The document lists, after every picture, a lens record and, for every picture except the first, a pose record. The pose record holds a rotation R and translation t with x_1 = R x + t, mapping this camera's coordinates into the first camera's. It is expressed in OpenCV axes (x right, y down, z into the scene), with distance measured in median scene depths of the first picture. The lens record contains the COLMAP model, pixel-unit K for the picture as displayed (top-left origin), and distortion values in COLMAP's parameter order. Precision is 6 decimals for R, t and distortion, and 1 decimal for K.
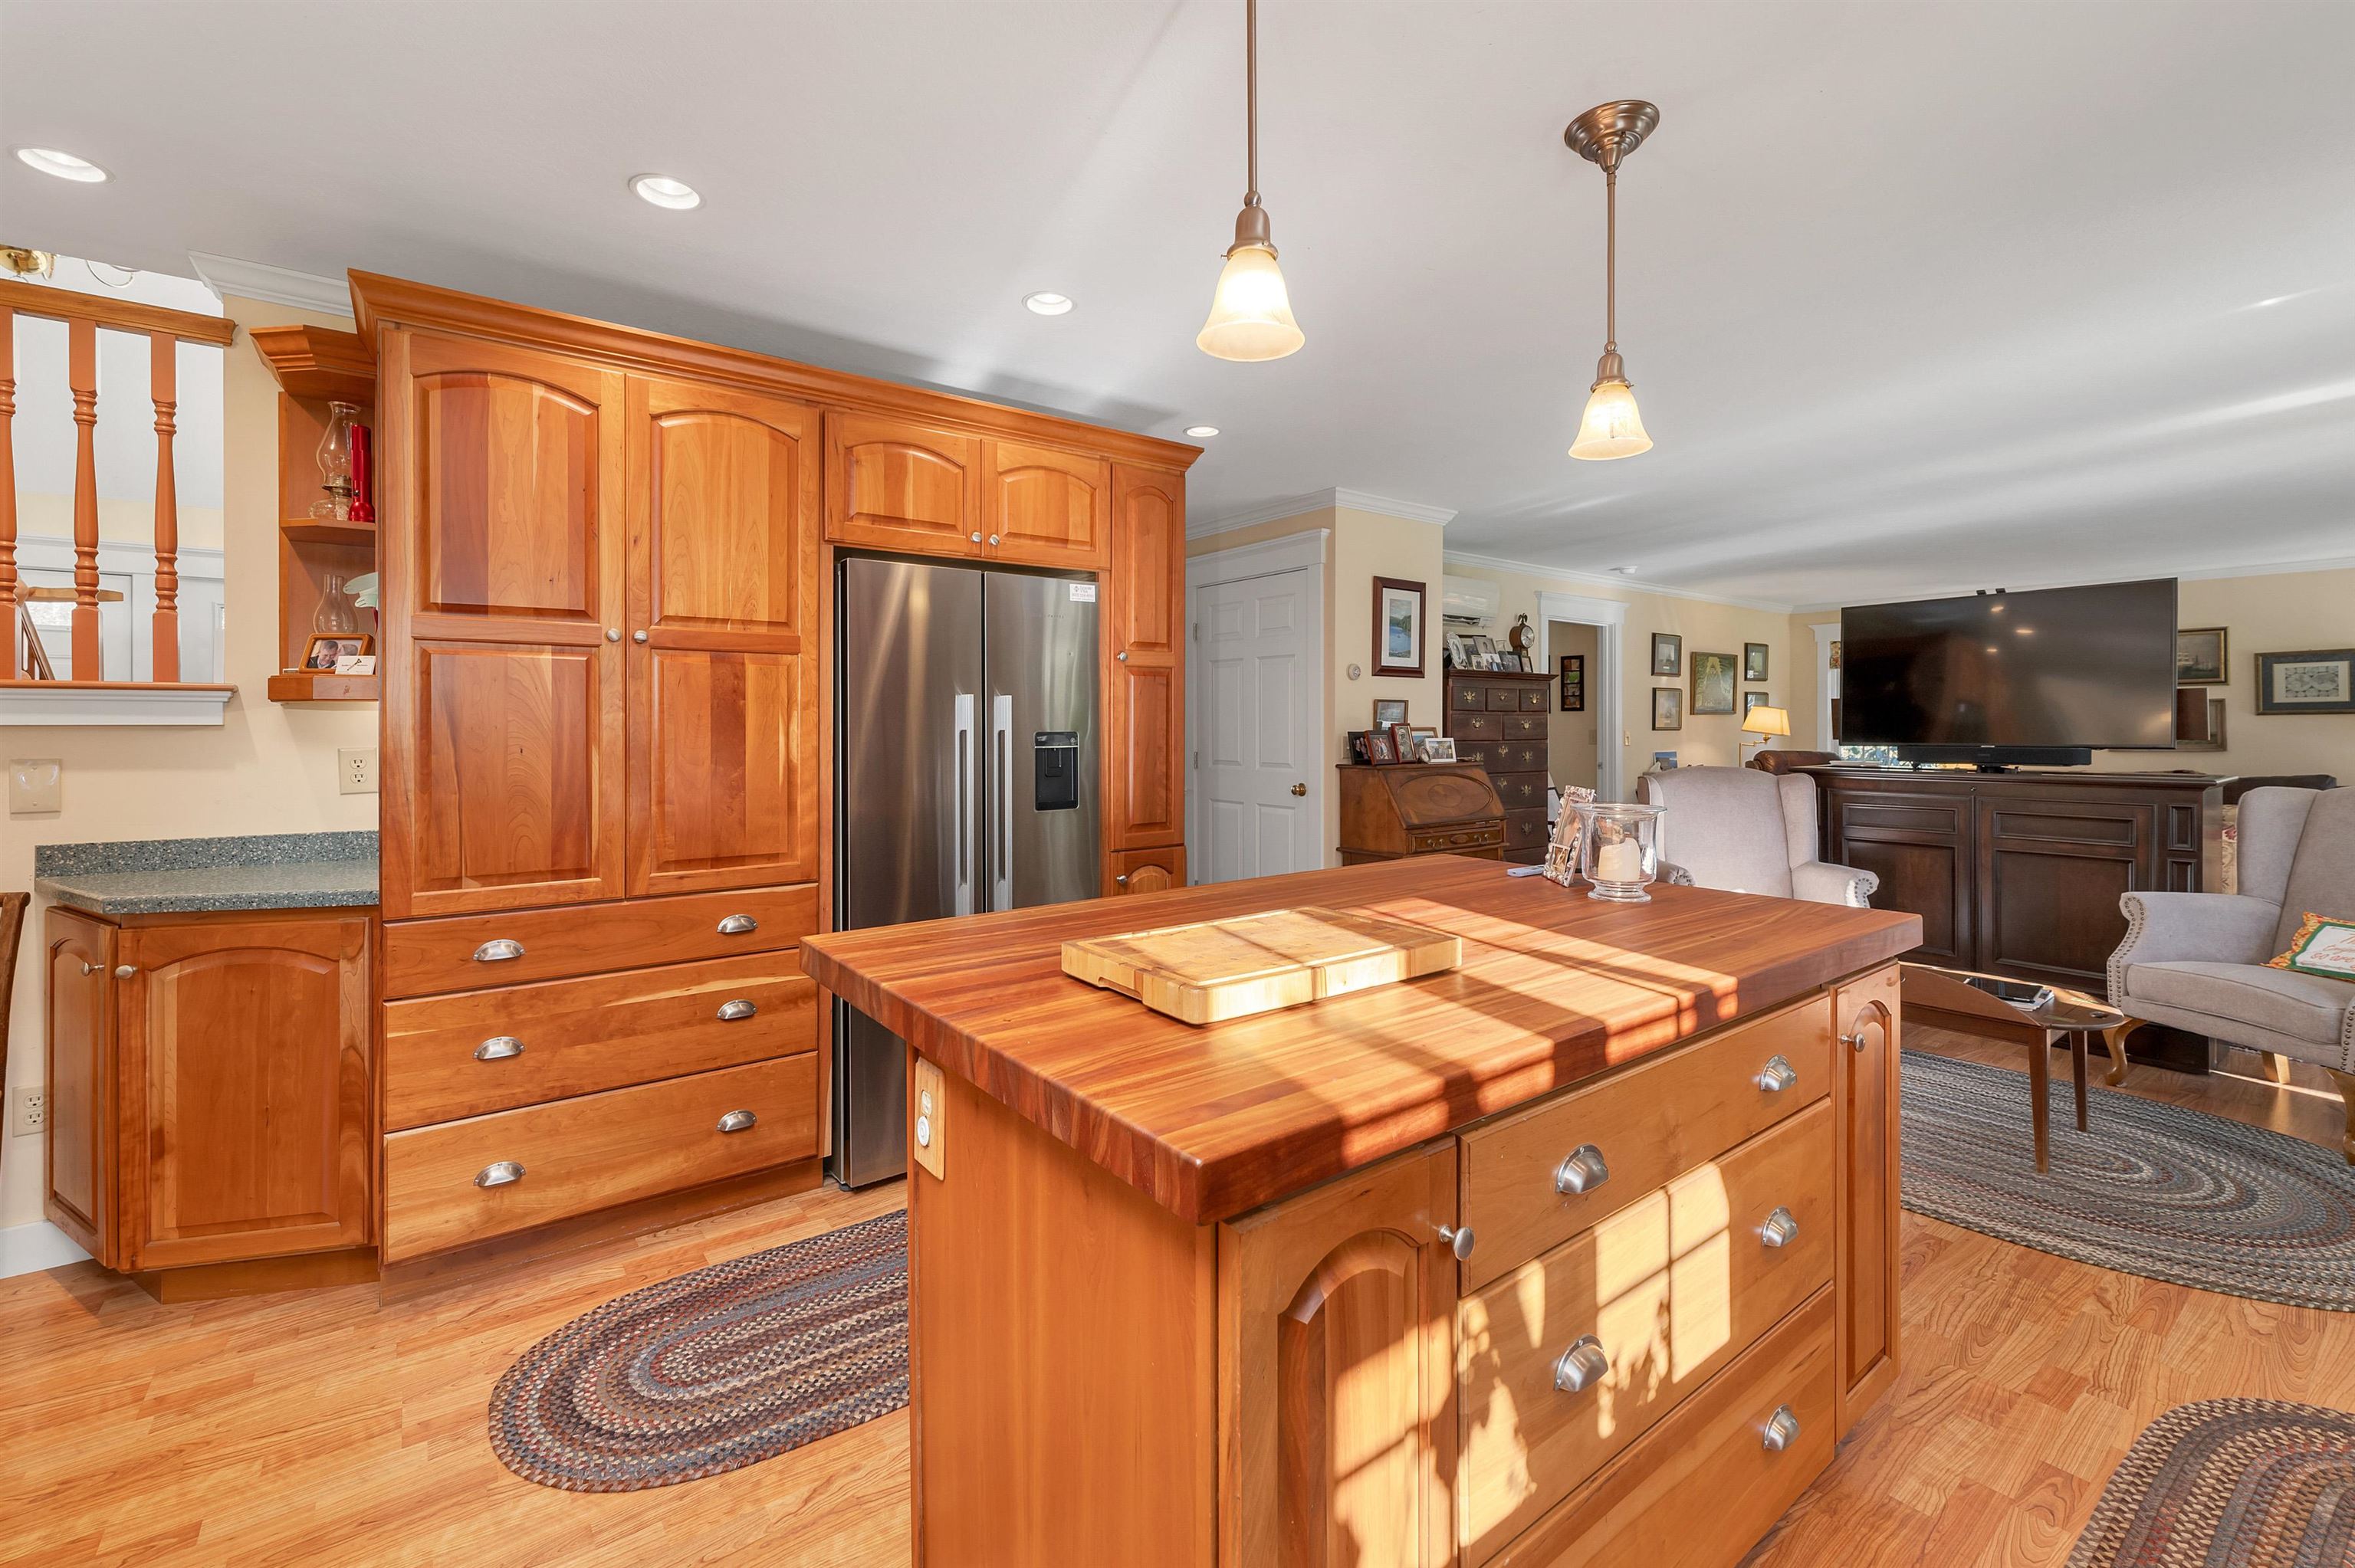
lens RADIAL K [[996.1, 0, 1183.9], [0, 996.1, 728.0], [0, 0, 1]] dist [0.001335, 0.000289]
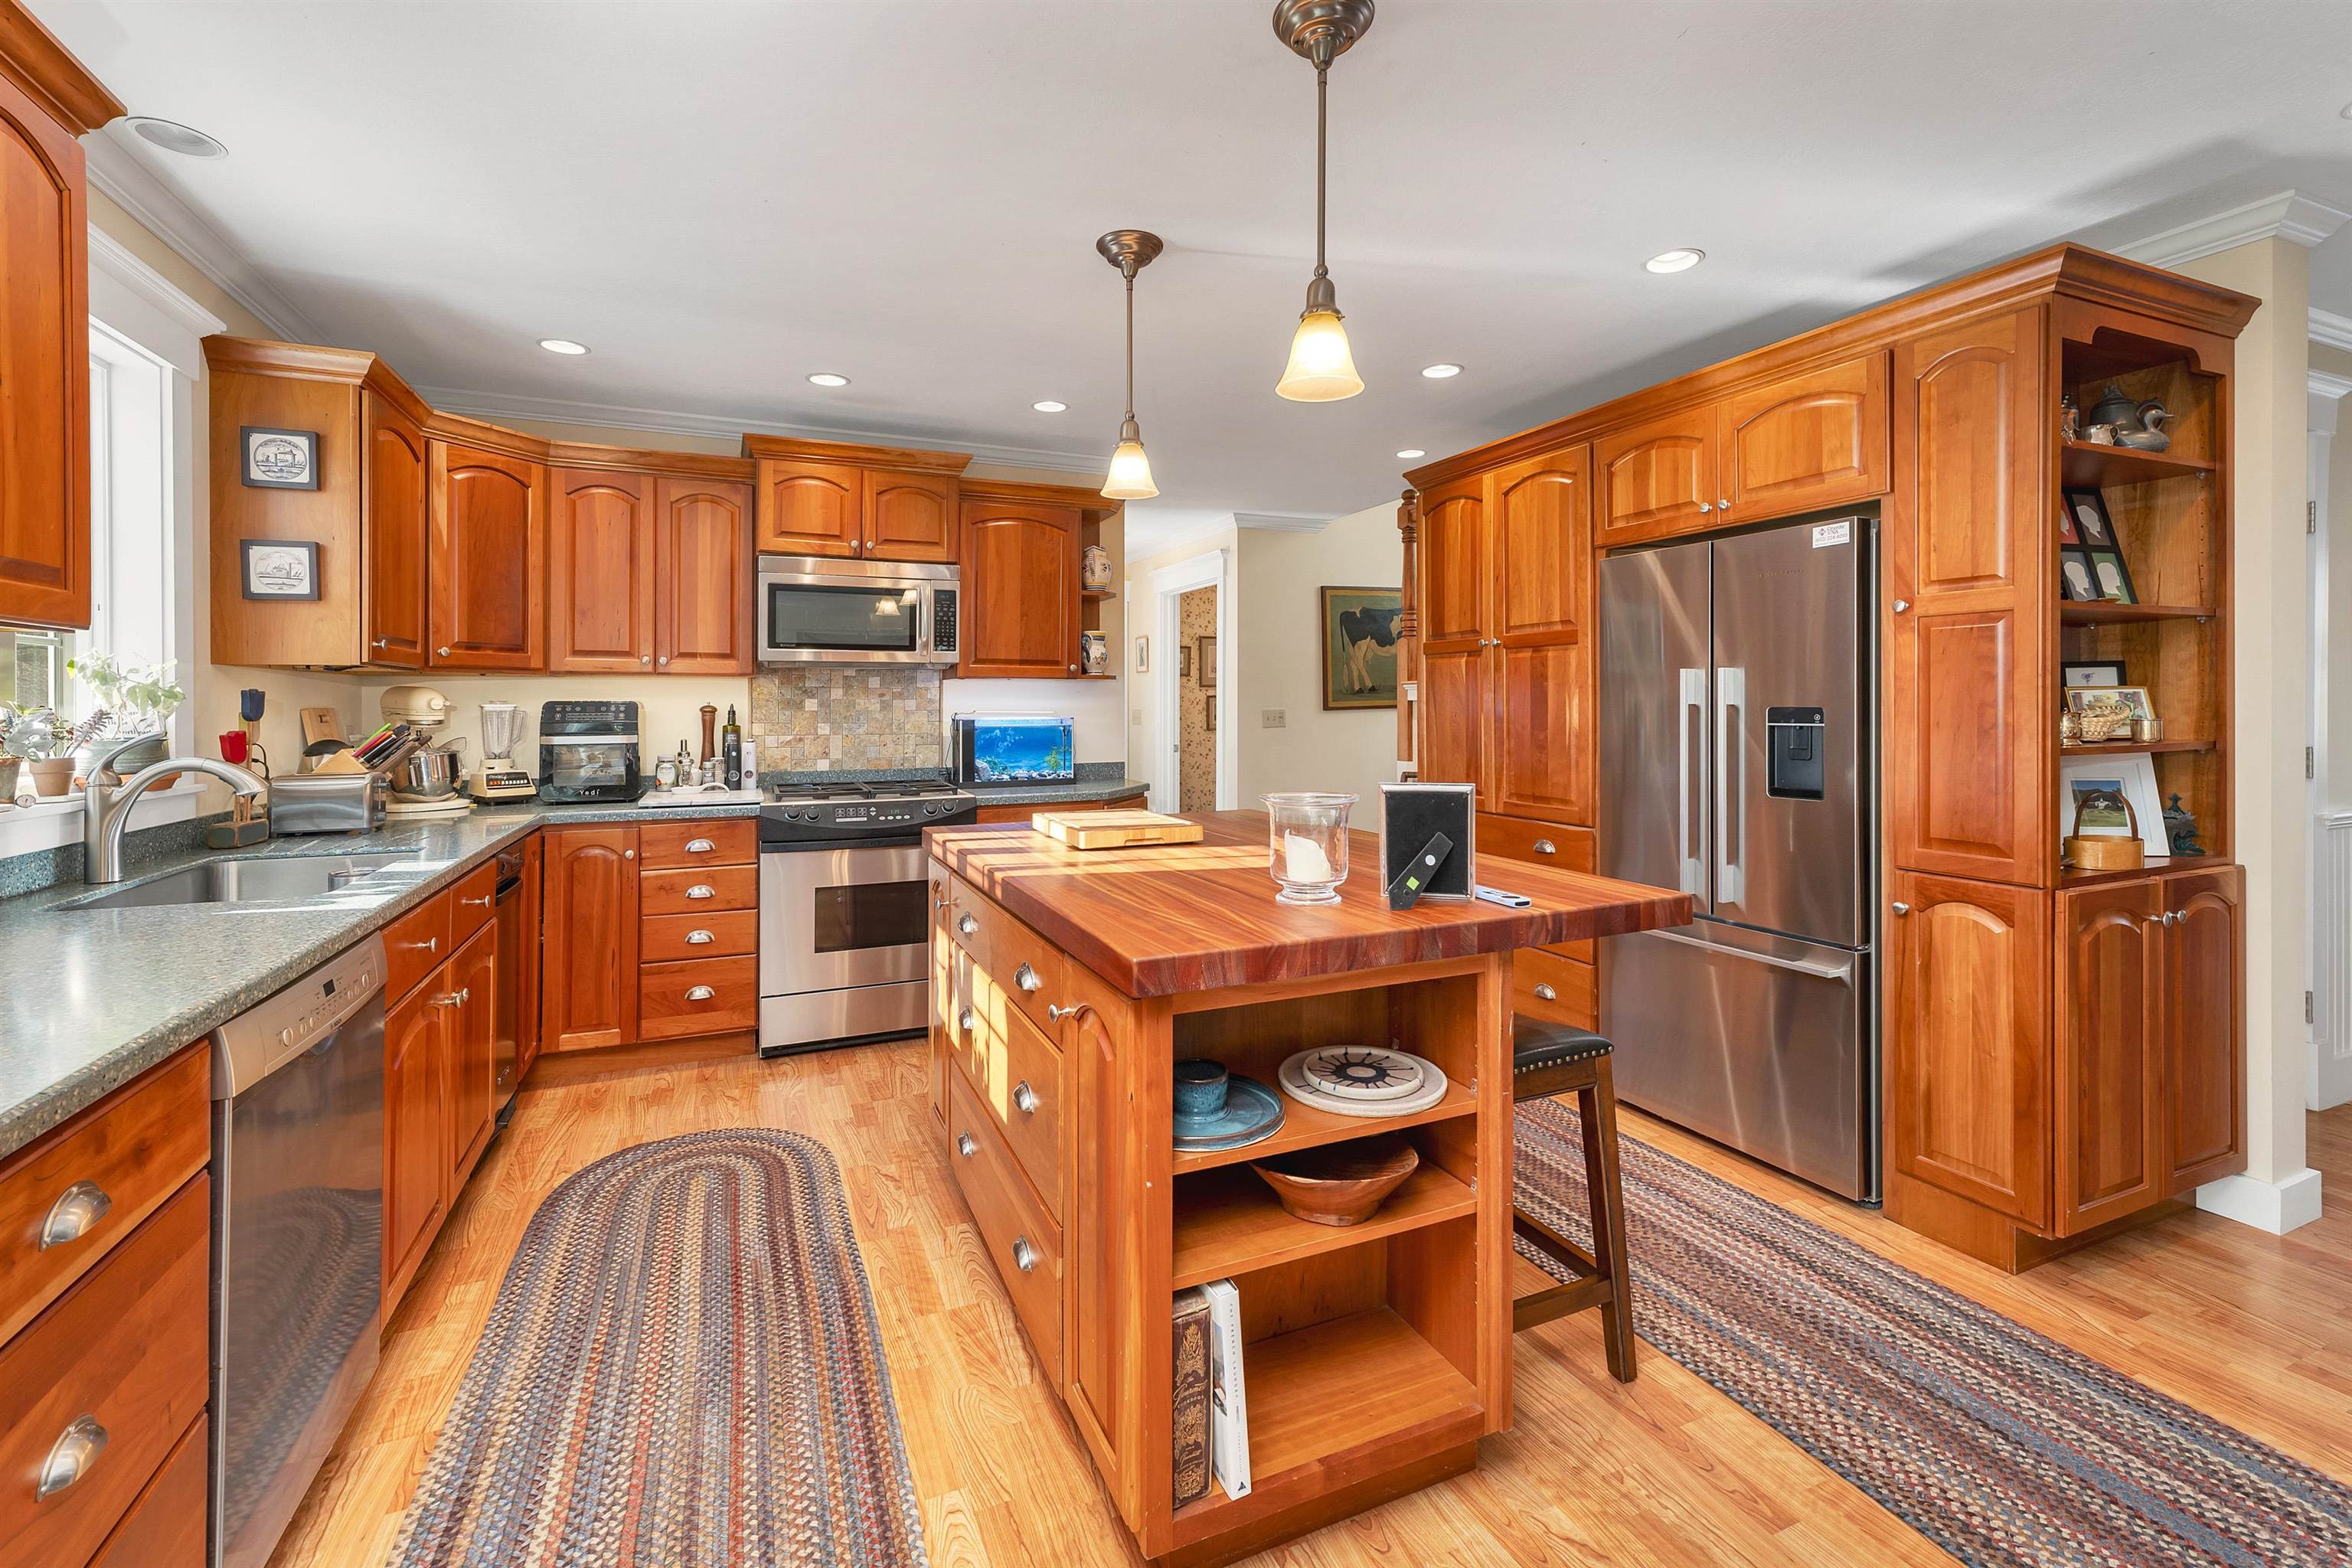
lens RADIAL K [[995.0, 0, 1151.2], [0, 995.0, 701.2], [0, 0, 1]] dist [0.001335, 0.000289]
pose [[-0.252312, 0.000899, -0.967646, 0.962805], [0.000982, 0.999999, 0.000673, -0.002425], [0.967645, -0.000780, -0.252313, 0.788566]]
